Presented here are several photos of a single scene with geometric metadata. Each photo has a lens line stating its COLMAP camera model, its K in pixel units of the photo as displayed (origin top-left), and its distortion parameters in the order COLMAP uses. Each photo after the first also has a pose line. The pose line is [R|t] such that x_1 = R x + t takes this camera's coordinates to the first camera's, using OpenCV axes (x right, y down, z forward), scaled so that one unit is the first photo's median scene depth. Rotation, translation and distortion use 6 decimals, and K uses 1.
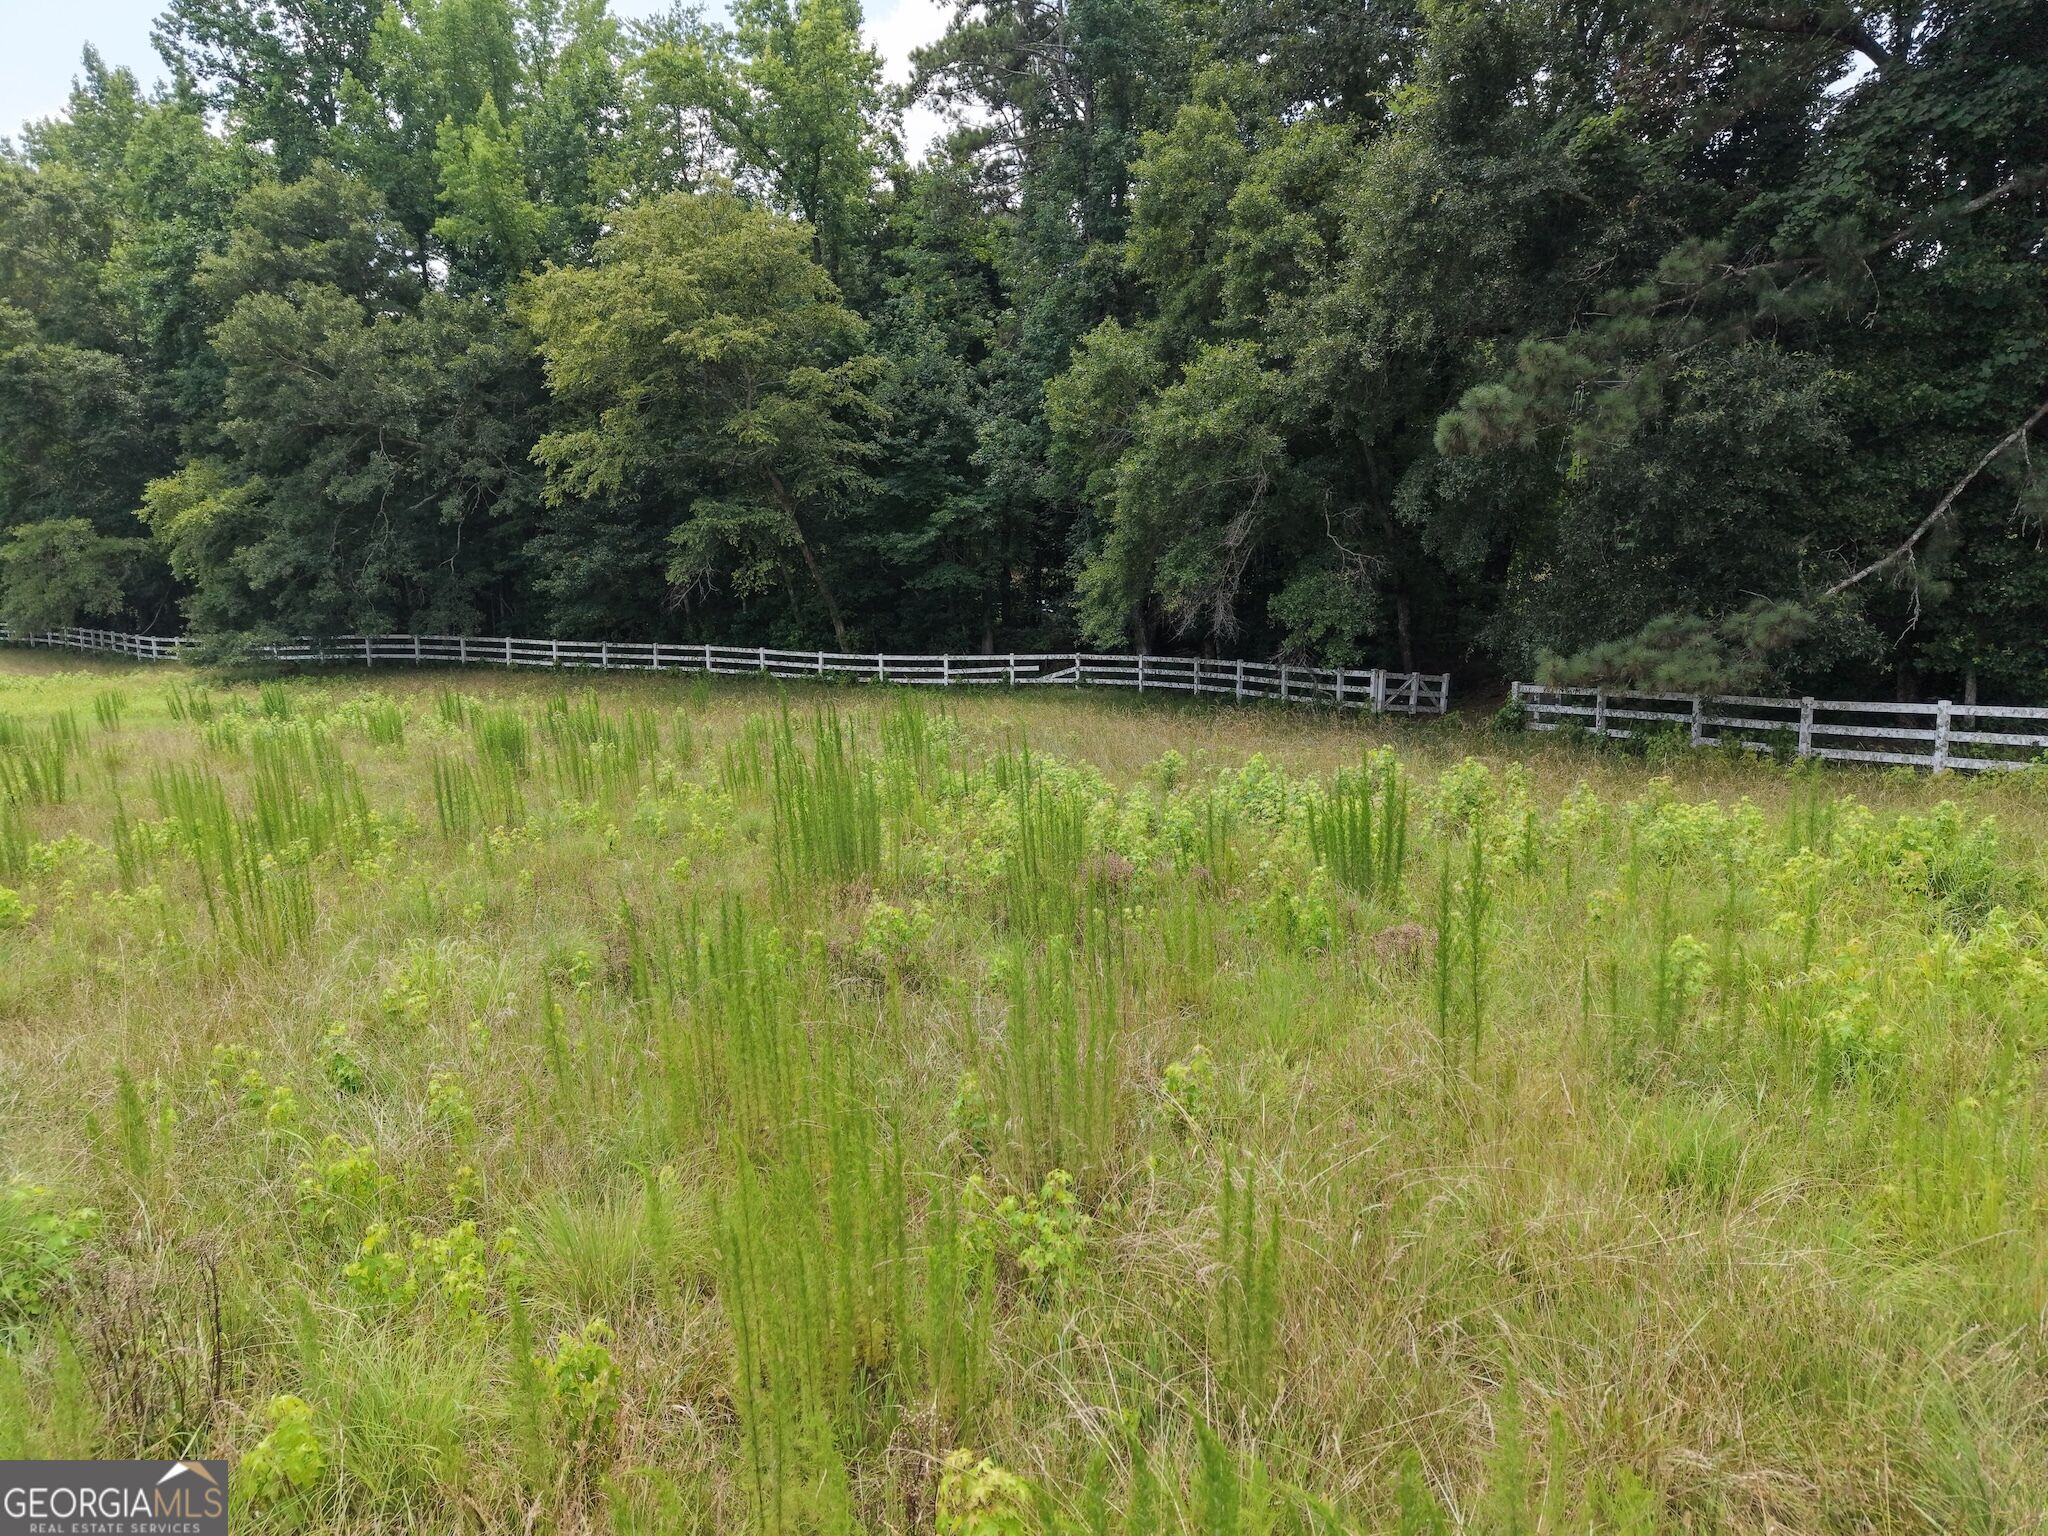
lens RADIAL K [[1380.8, 0, 1012.4], [0, 1380.8, 761.9], [0, 0, 1]] dist [0.046523, -0.031954]
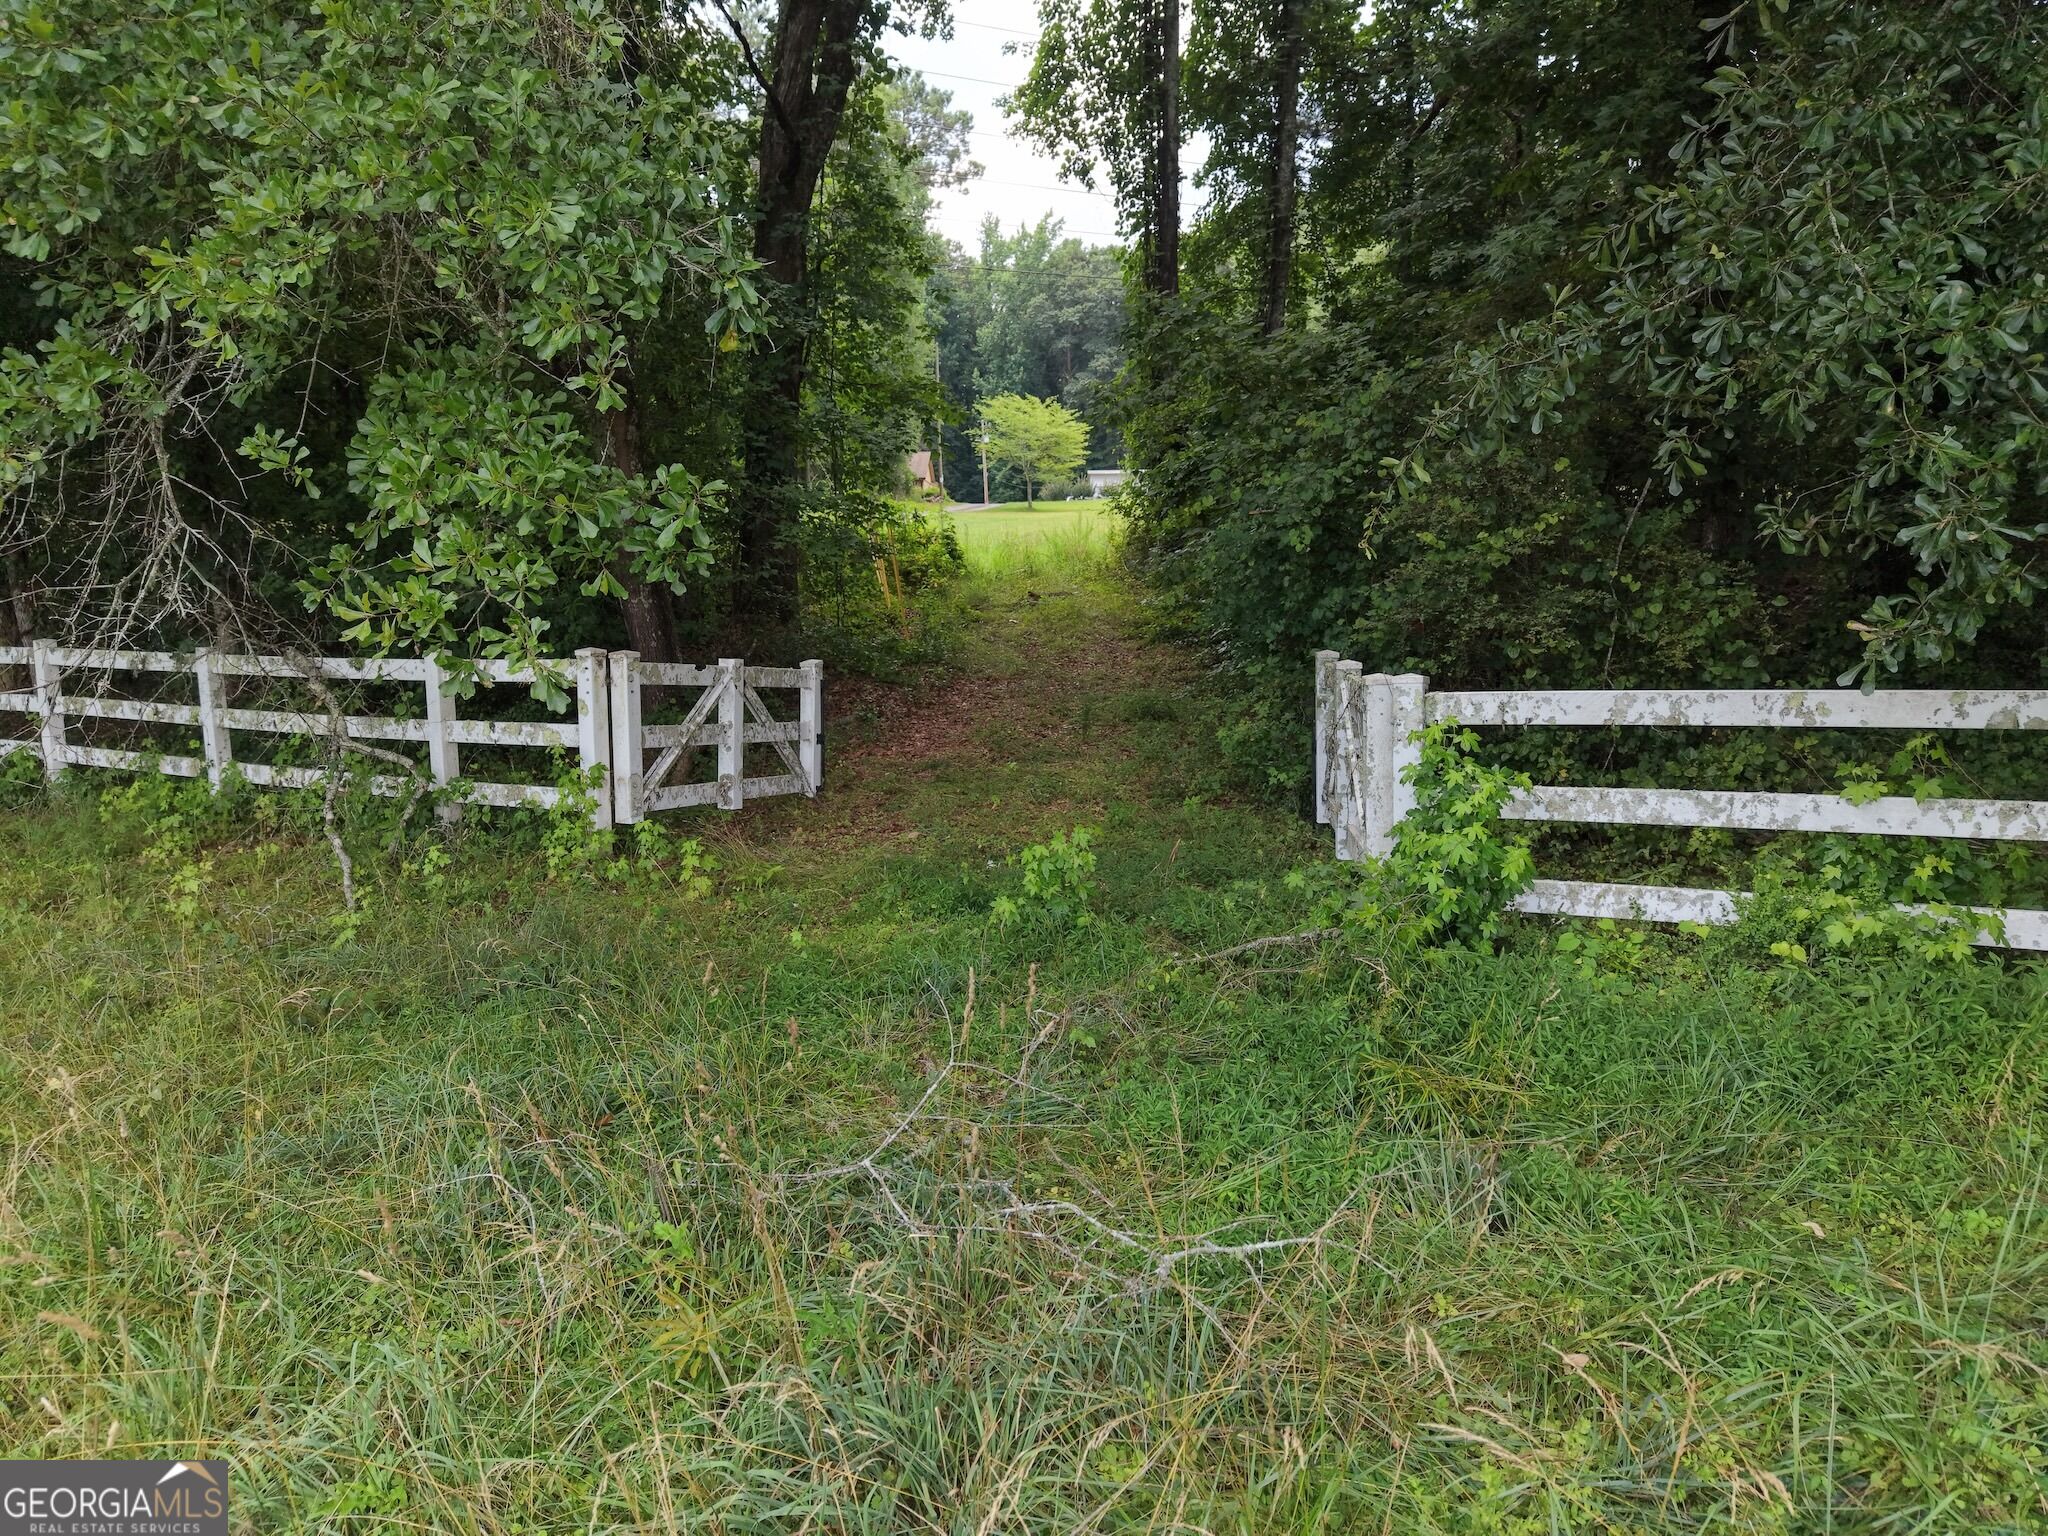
lens RADIAL K [[1380.8, 0, 1025.6], [0, 1380.8, 765.9], [0, 0, 1]] dist [0.046523, -0.031954]
pose [[0.789640, -0.085117, 0.607637, 0.166863], [0.082724, 0.996058, 0.032025, -0.046683], [-0.607968, 0.024978, 0.793569, 0.737923]]
